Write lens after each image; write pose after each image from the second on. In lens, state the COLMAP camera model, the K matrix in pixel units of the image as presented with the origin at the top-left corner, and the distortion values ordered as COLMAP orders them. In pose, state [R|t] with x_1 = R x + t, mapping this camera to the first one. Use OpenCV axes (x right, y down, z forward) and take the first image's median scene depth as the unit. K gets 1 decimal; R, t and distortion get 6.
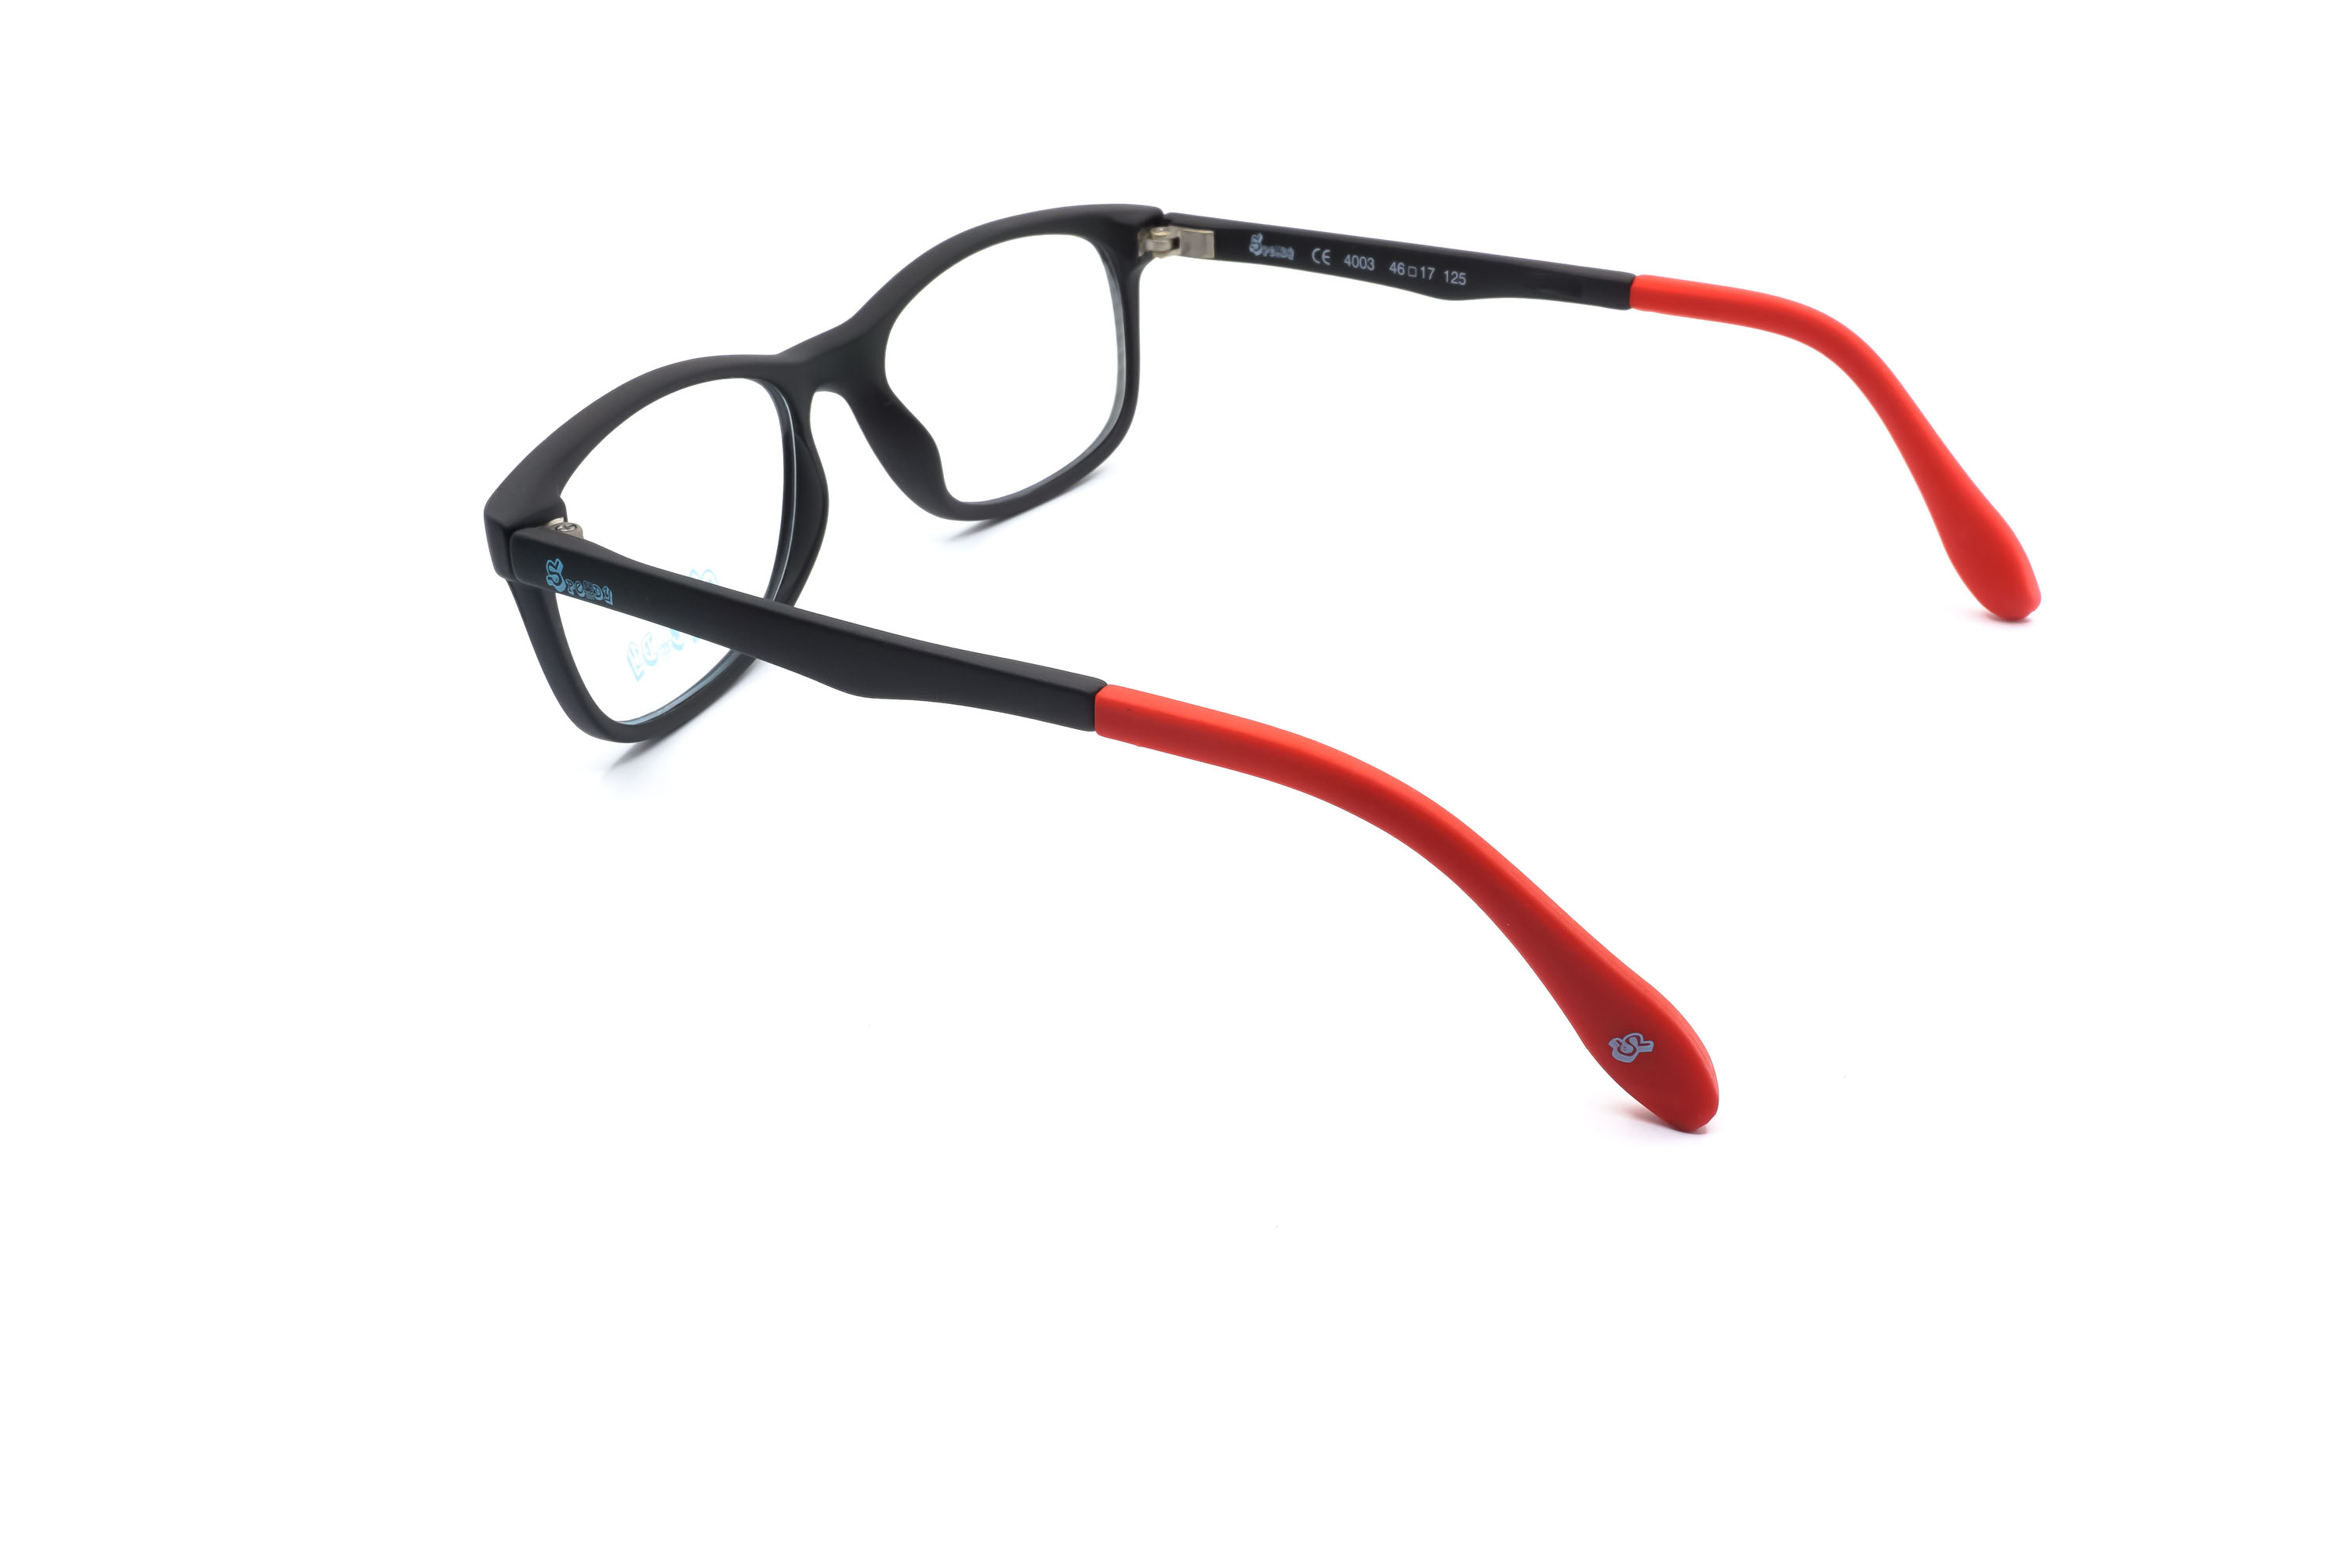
lens RADIAL K [[2429.7, 0, 1180.9], [0, 2429.7, 740.8], [0, 0, 1]] dist [-0.024863, -0.000343]
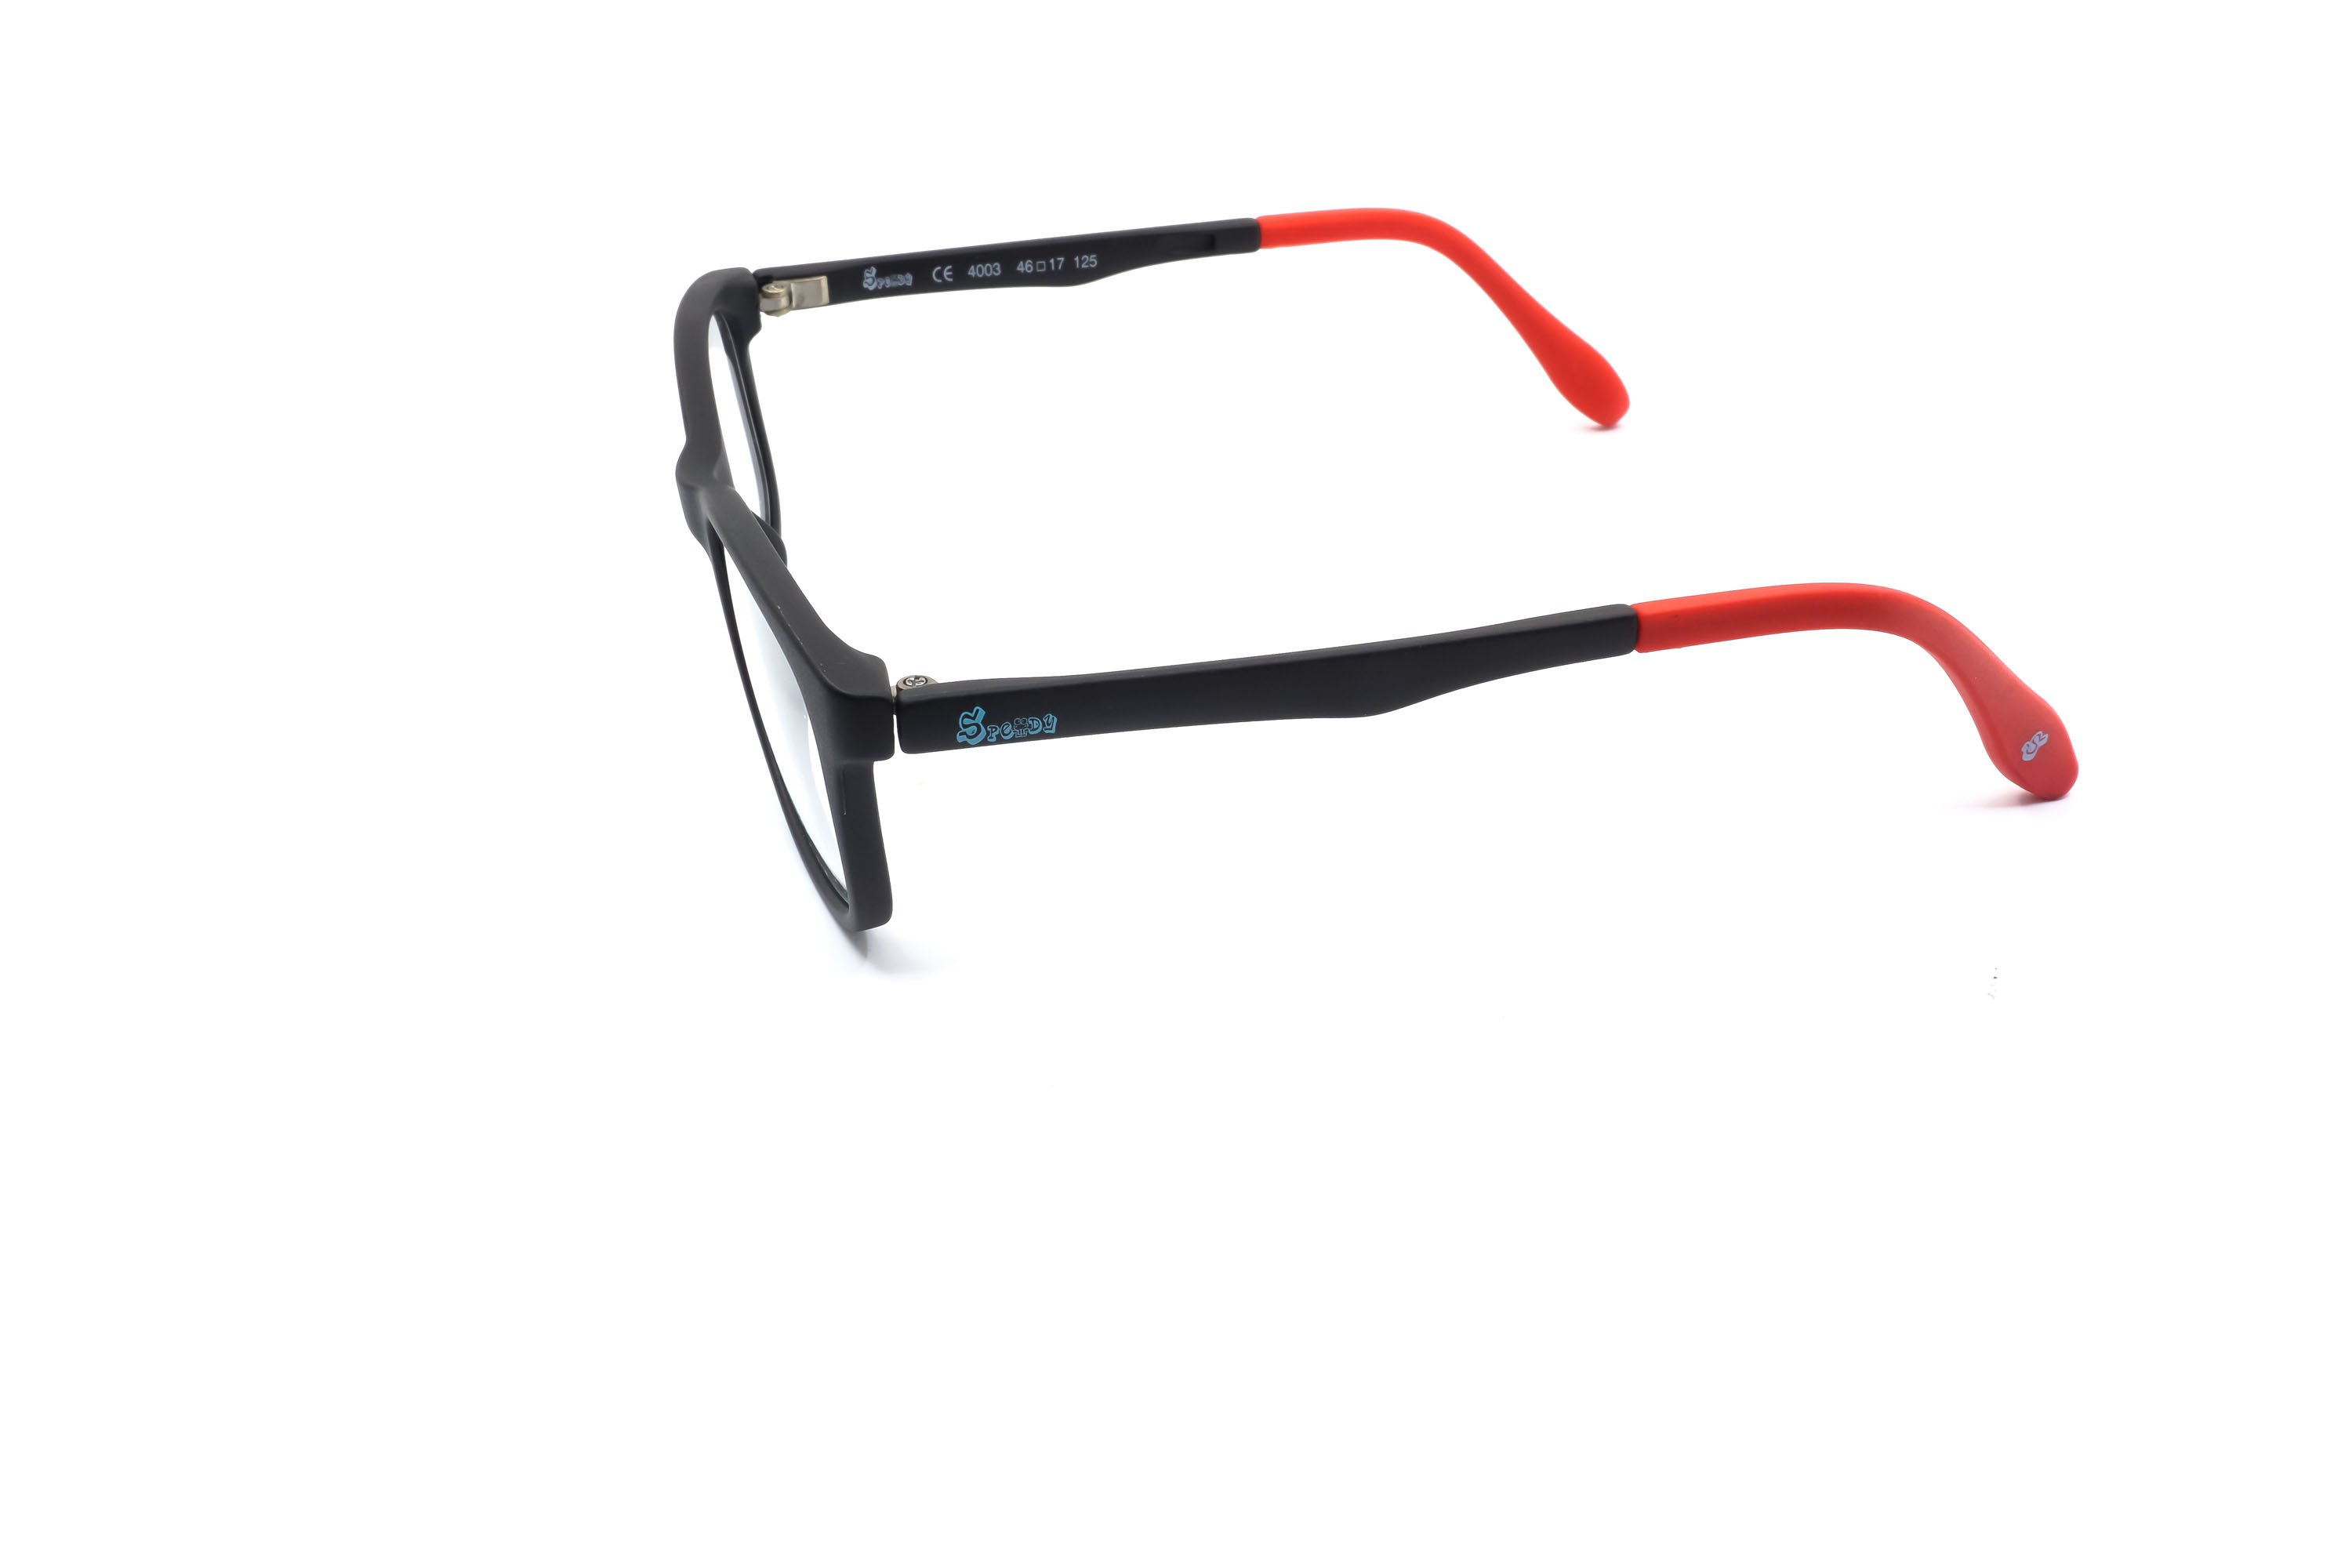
lens RADIAL K [[2397.7, 0, 1176.0], [0, 2397.7, 784.0], [0, 0, 1]] dist [-0.005191, 0.002499]
pose [[0.705935, -0.342466, 0.619978, -0.585850], [0.338123, 0.932097, 0.129874, -0.106663], [-0.622357, 0.117946, 0.773796, 0.221181]]
